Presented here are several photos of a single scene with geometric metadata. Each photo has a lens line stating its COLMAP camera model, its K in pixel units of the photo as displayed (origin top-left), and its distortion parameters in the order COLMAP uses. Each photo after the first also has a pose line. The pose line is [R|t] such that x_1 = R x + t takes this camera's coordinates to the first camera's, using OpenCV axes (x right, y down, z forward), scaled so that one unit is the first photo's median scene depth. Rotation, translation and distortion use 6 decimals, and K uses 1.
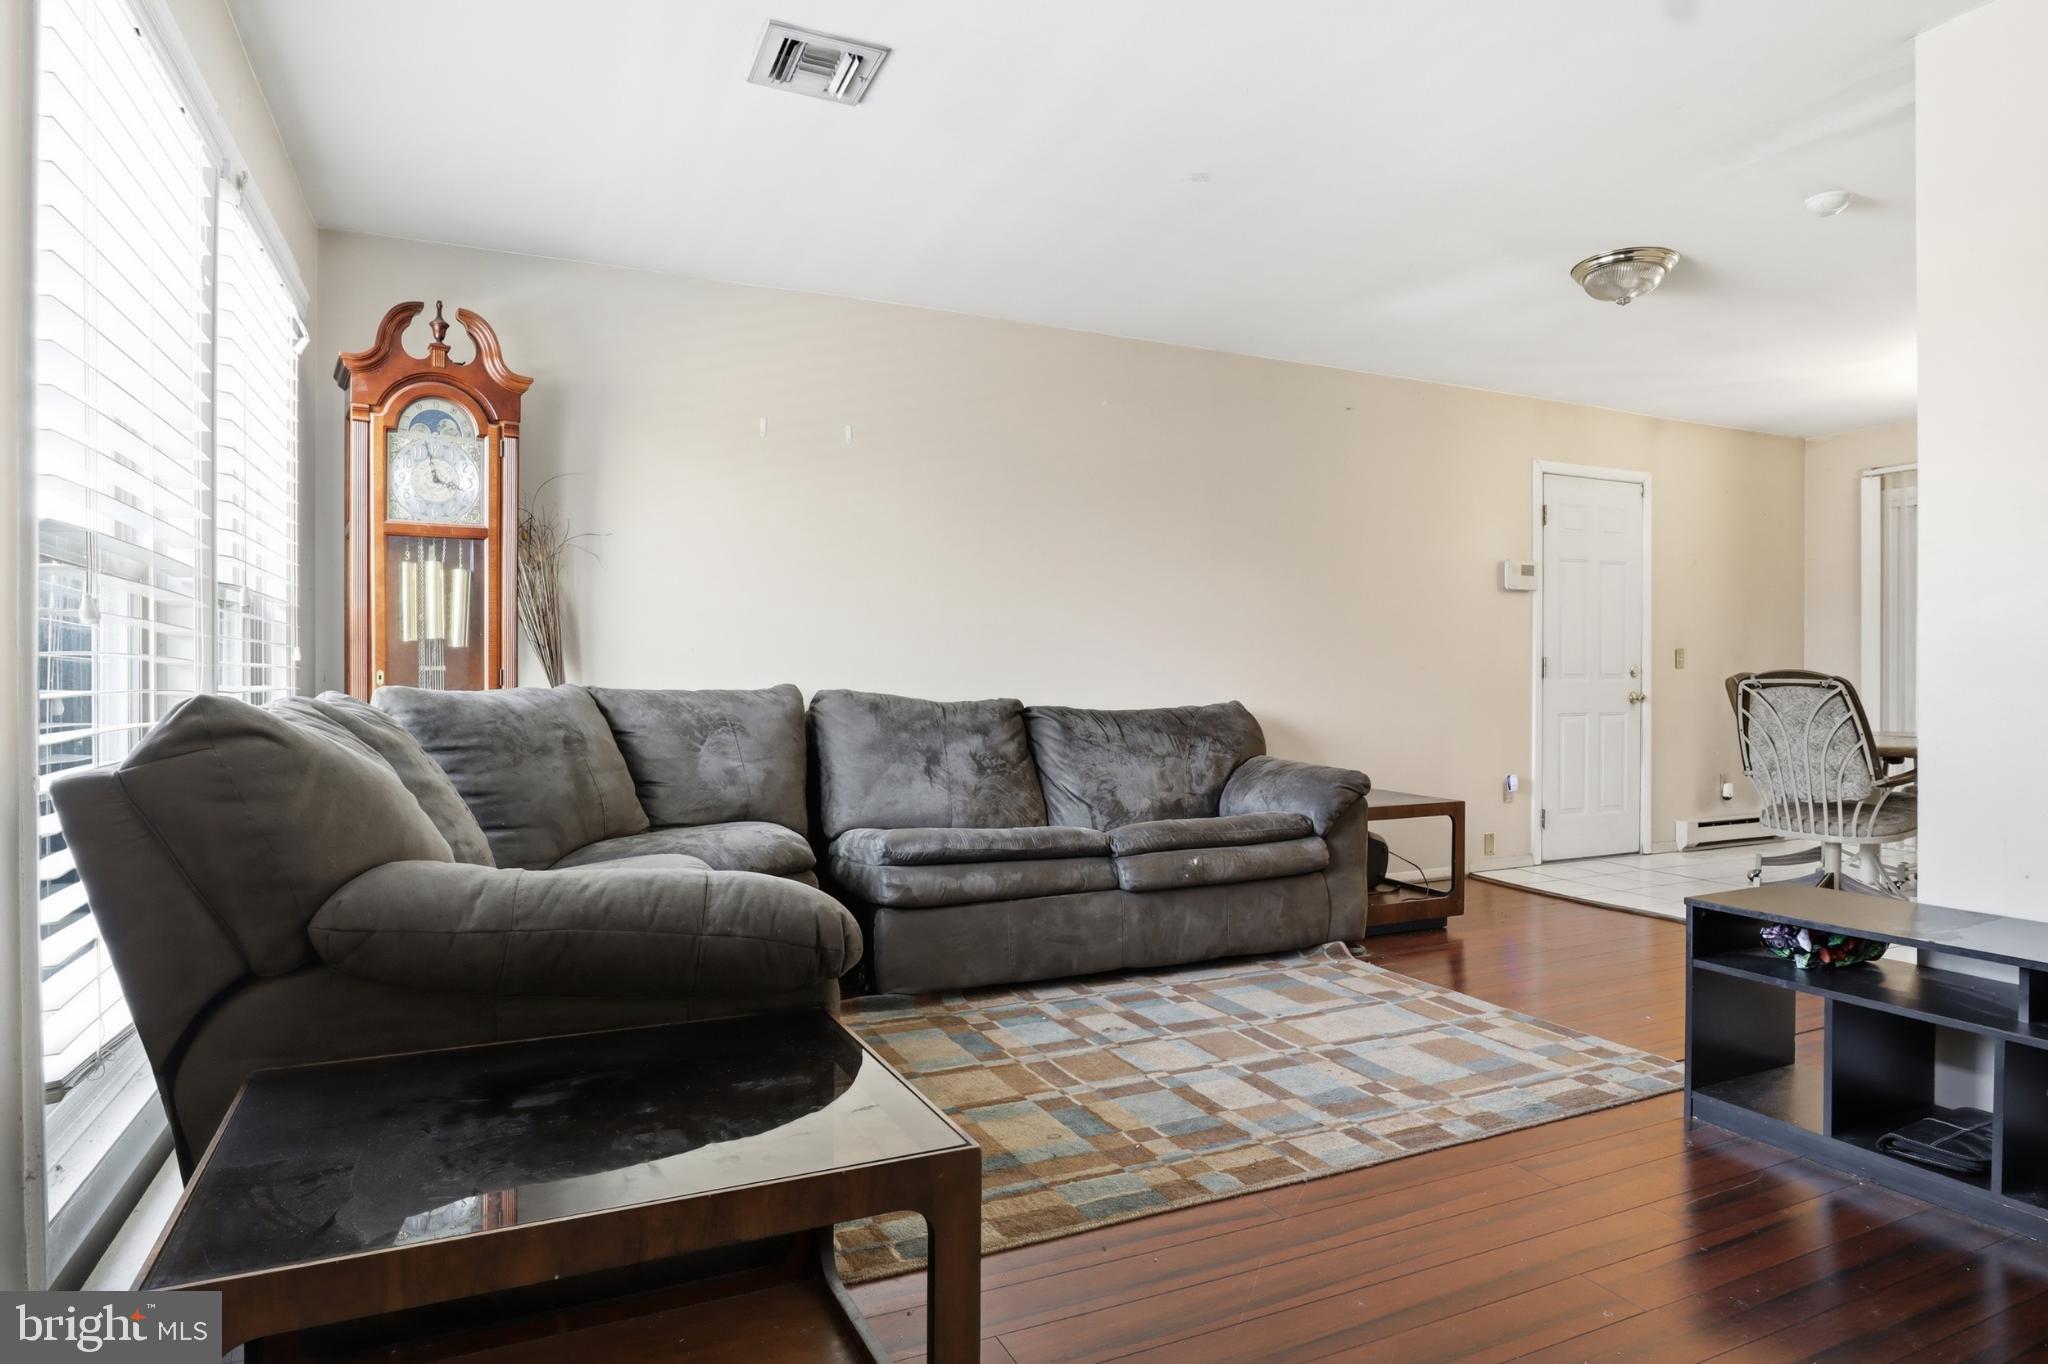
lens RADIAL K [[1142.6, 0, 1015.5], [0, 1142.6, 681.7], [0, 0, 1]] dist [-0.050701, 0.027603]
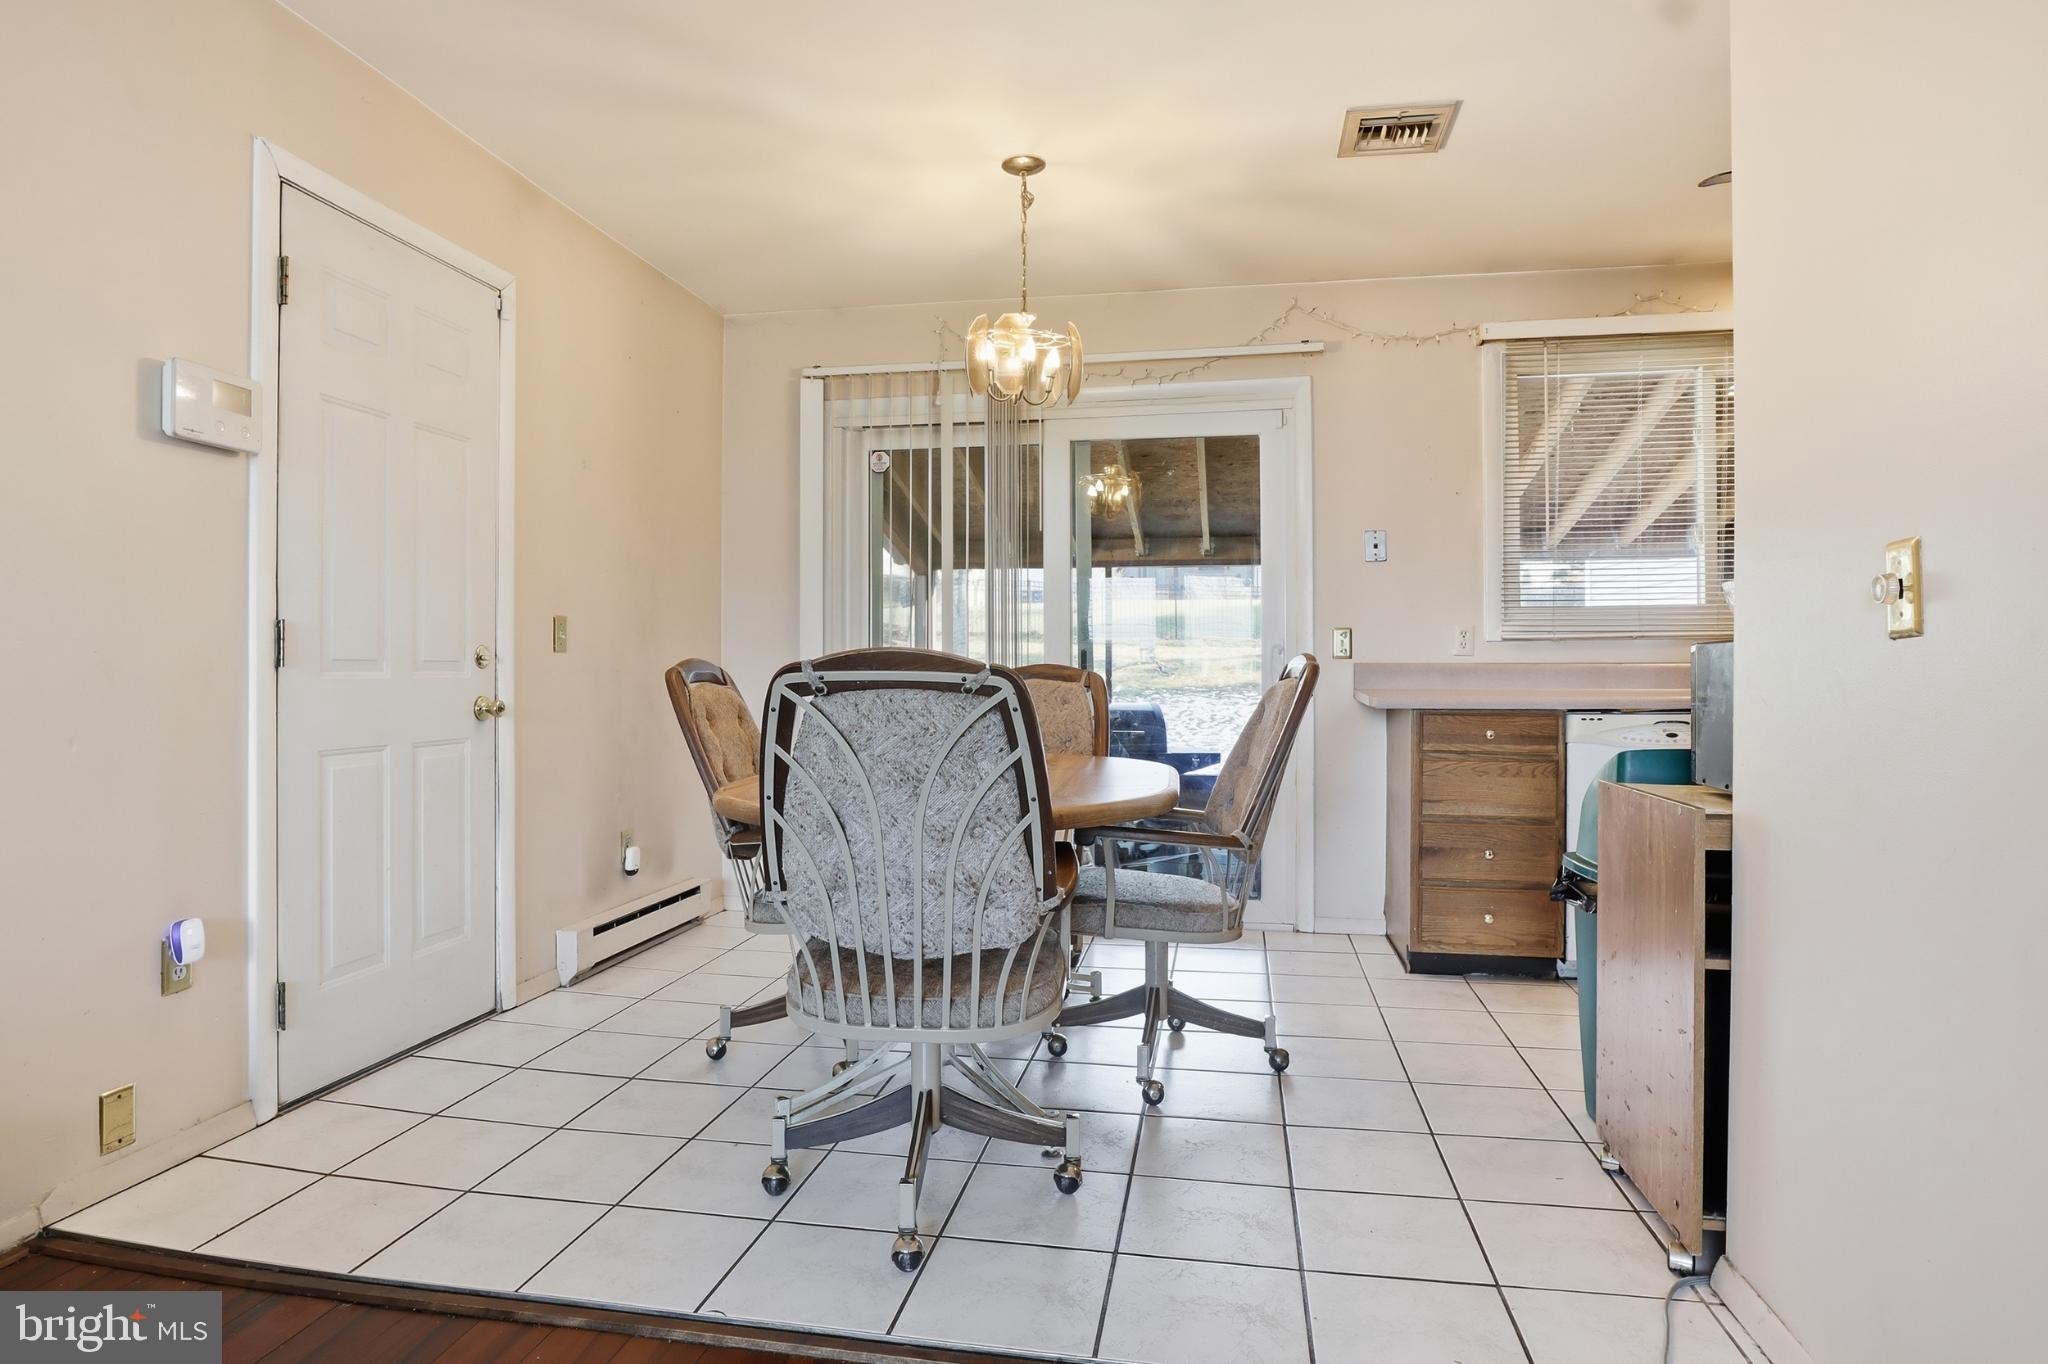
lens RADIAL K [[1142.6, 0, 1015.5], [0, 1142.6, 681.7], [0, 0, 1]] dist [-0.050701, 0.027603]
pose [[0.566847, -0.005734, 0.823803, 0.282228], [0.000511, 0.999978, 0.006609, -0.000936], [-0.823823, -0.003325, 0.566837, 0.547090]]
